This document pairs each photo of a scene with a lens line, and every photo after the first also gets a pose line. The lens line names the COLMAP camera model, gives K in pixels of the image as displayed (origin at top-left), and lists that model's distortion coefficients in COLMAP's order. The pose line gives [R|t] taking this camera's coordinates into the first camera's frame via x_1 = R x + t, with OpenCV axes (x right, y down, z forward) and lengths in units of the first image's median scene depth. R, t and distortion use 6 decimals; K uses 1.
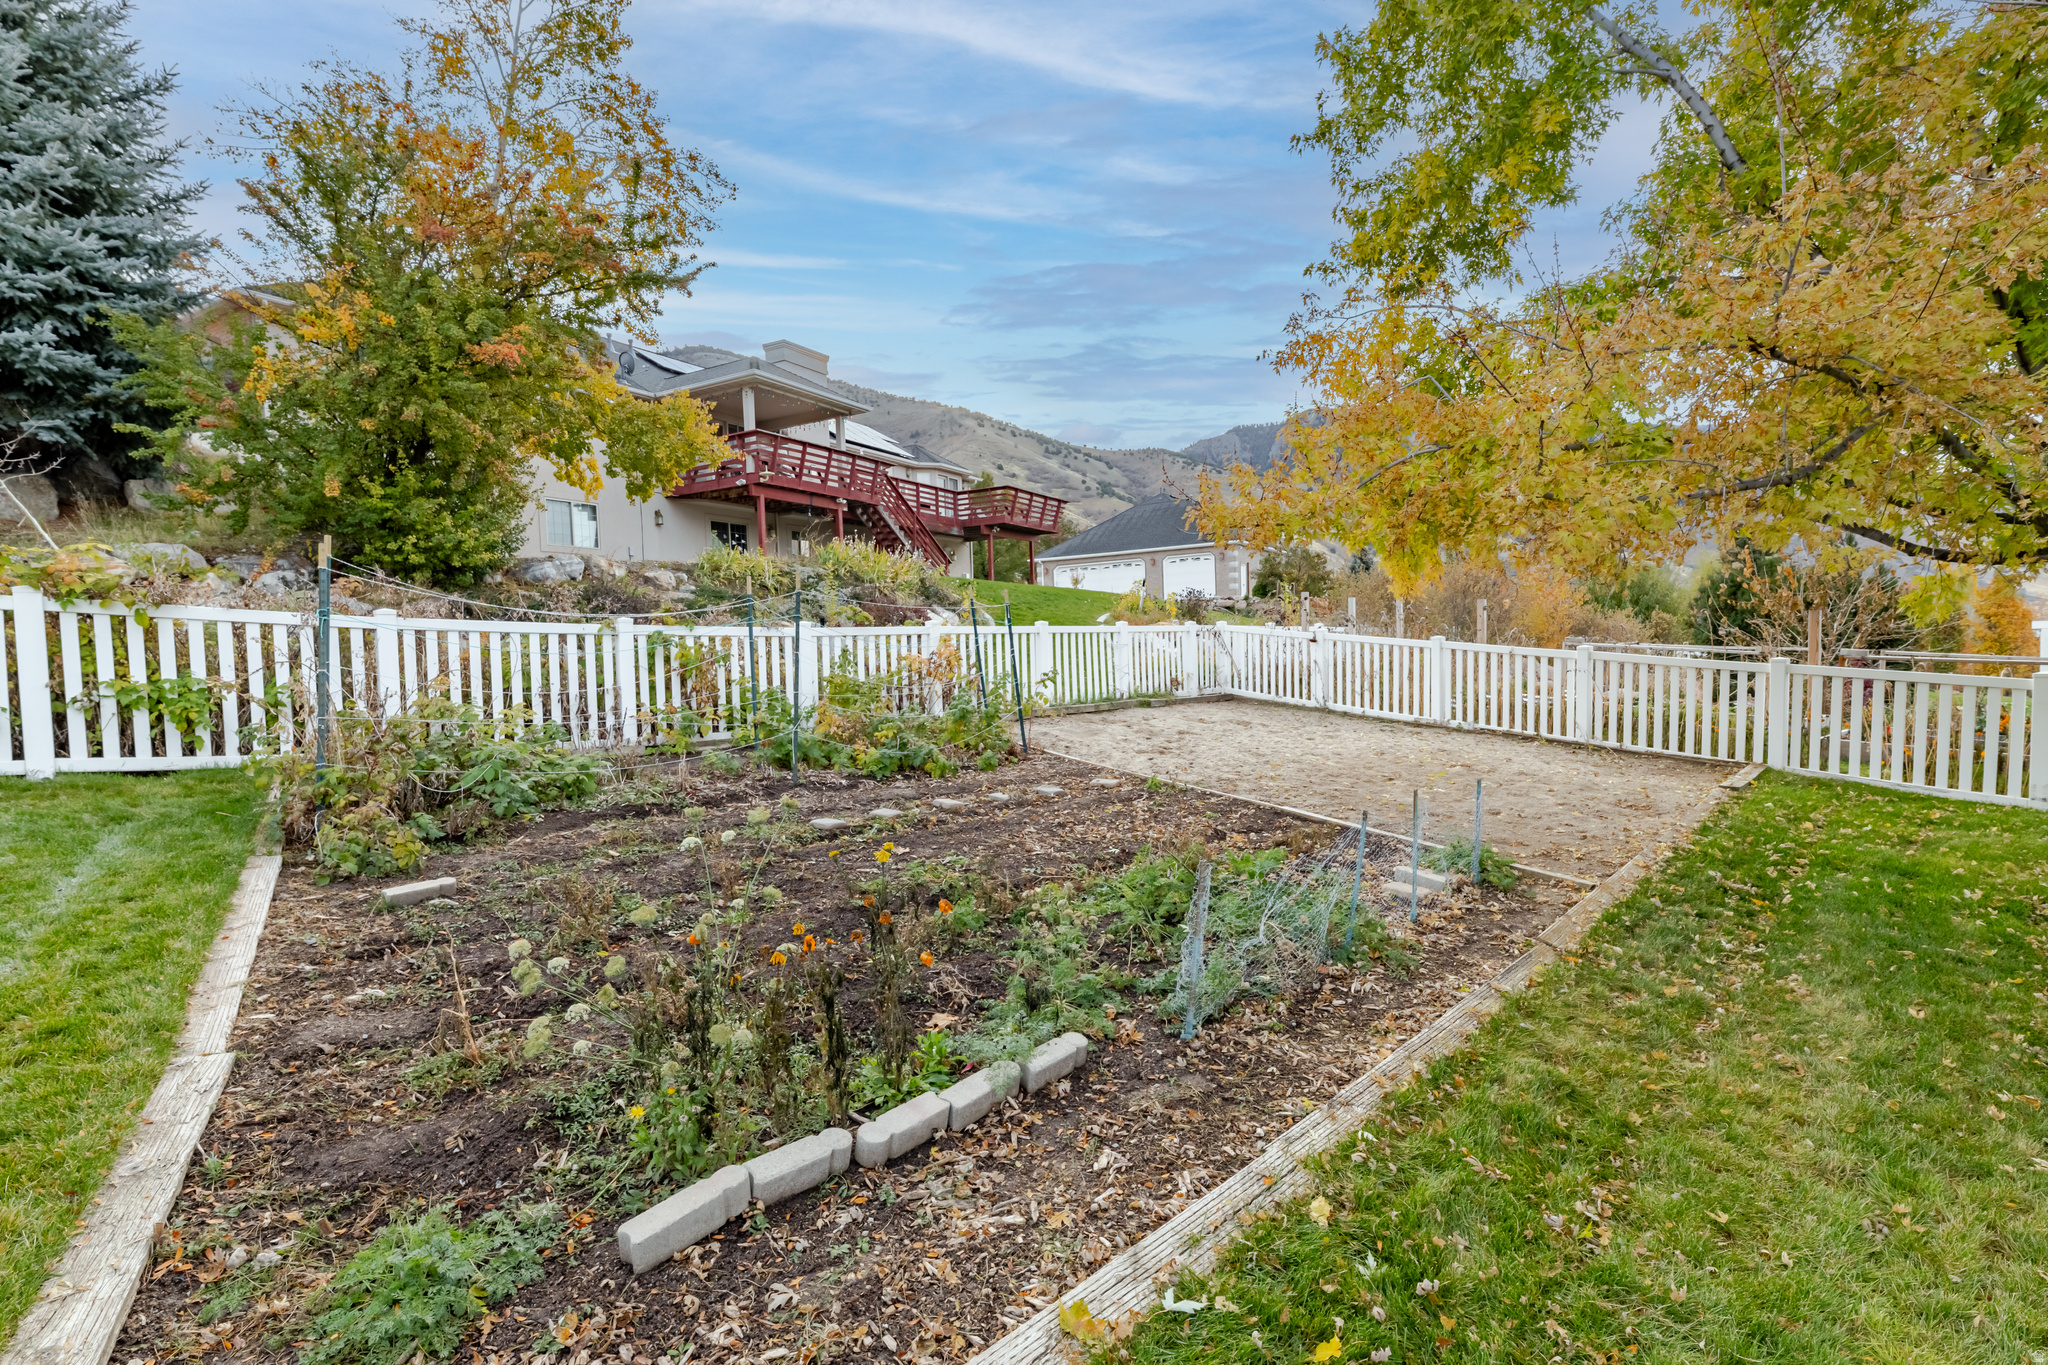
lens RADIAL K [[974.0, 0, 1007.2], [0, 974.0, 704.5], [0, 0, 1]] dist [0.000792, 0.000106]
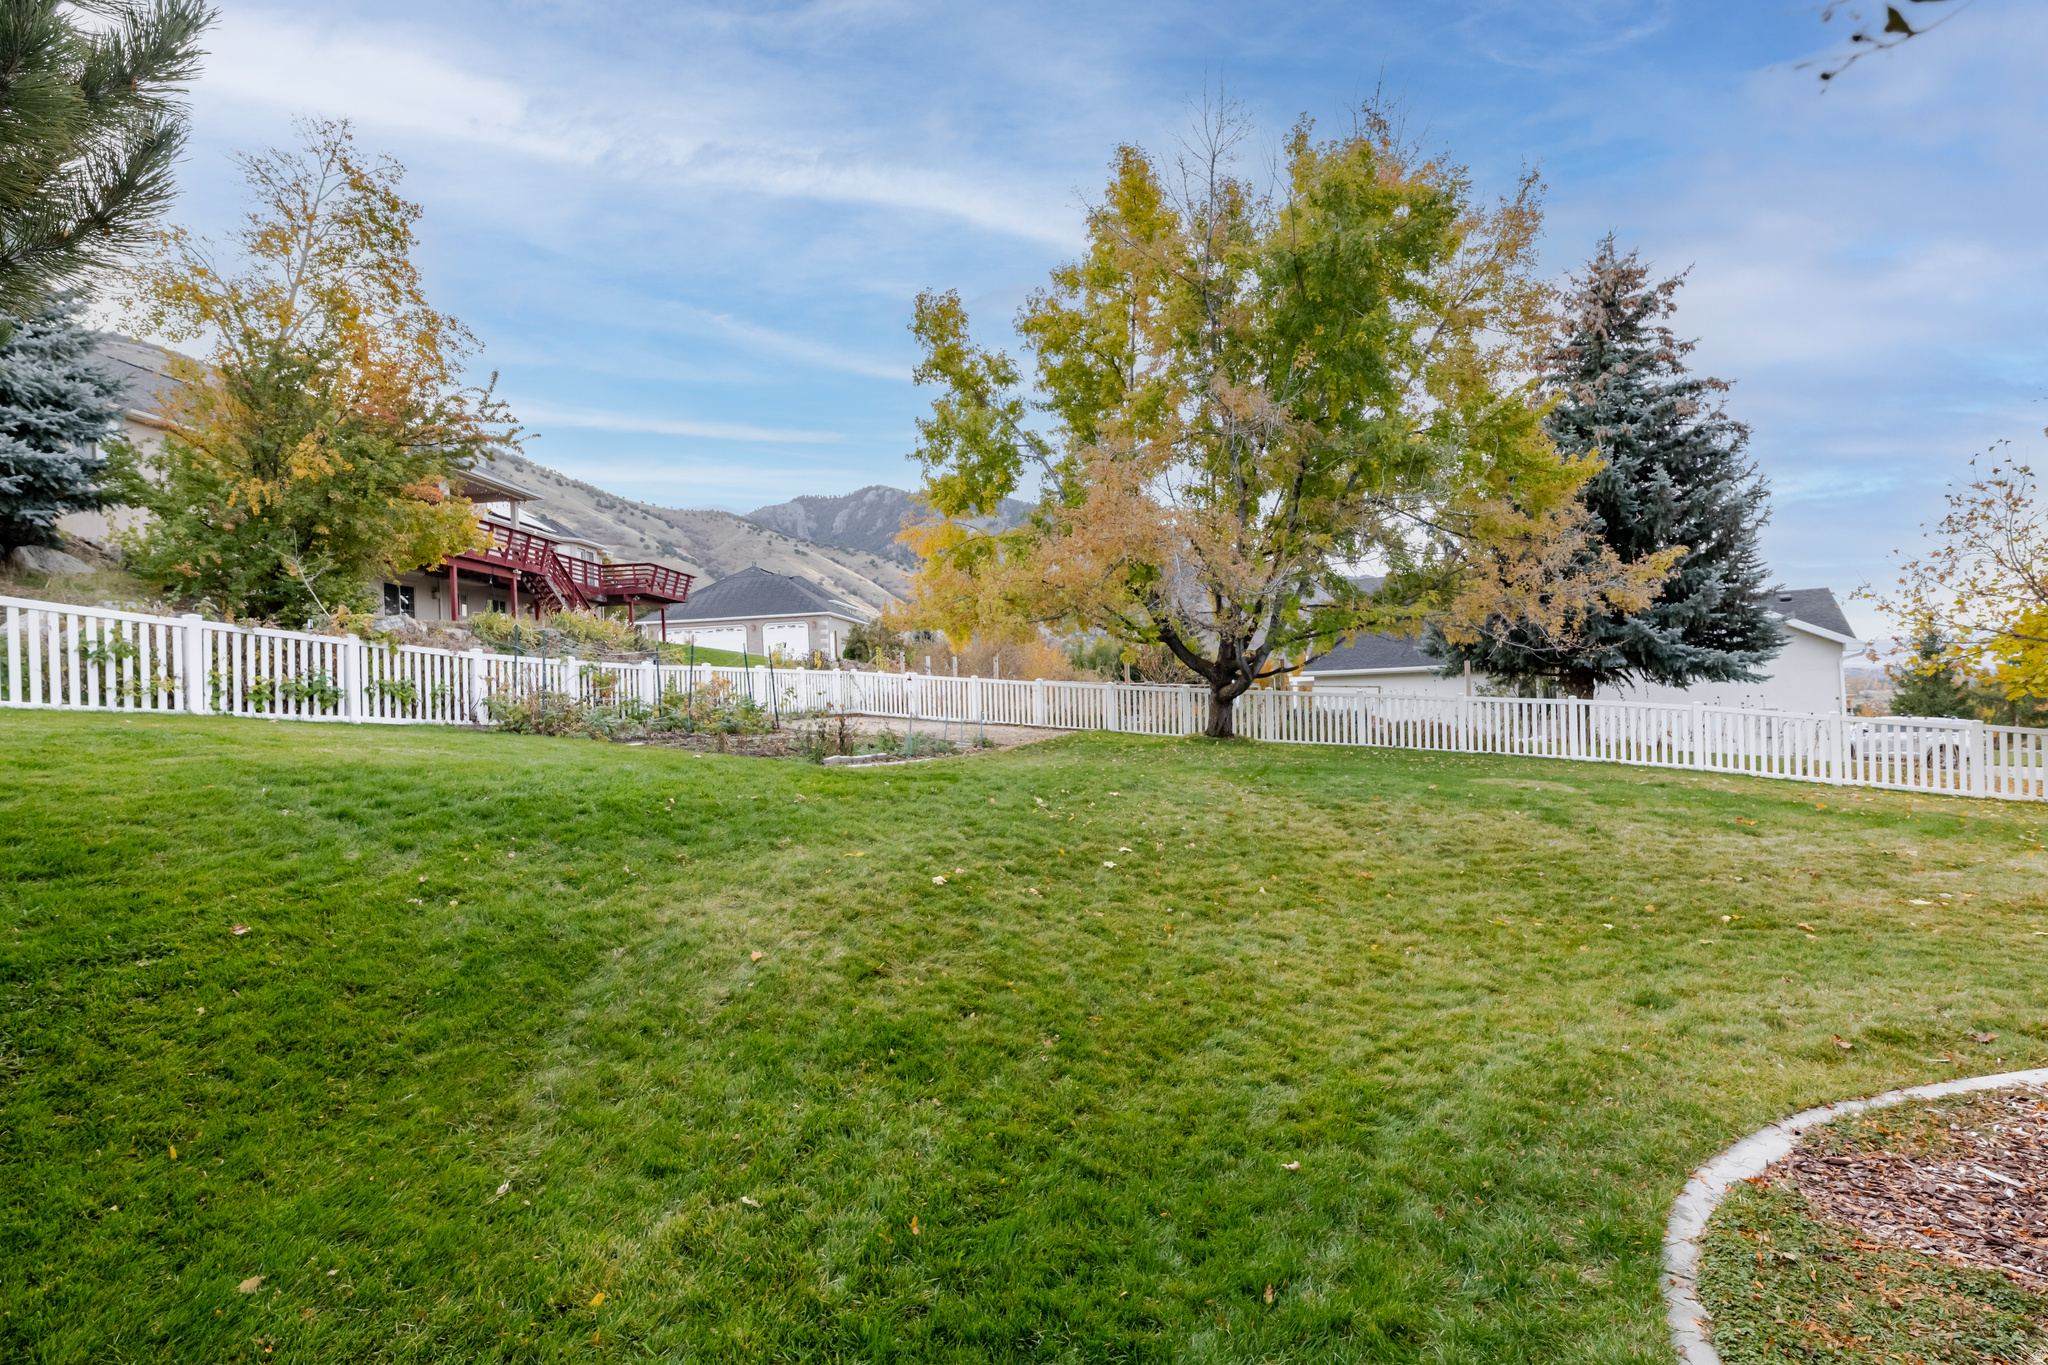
lens RADIAL K [[974.0, 0, 1007.2], [0, 974.0, 704.5], [0, 0, 1]] dist [0.000792, 0.000106]
pose [[0.907000, -0.005361, 0.421097, -0.254860], [0.033343, 0.997694, -0.059114, 0.086012], [-0.419809, 0.067657, 0.905087, -0.631756]]
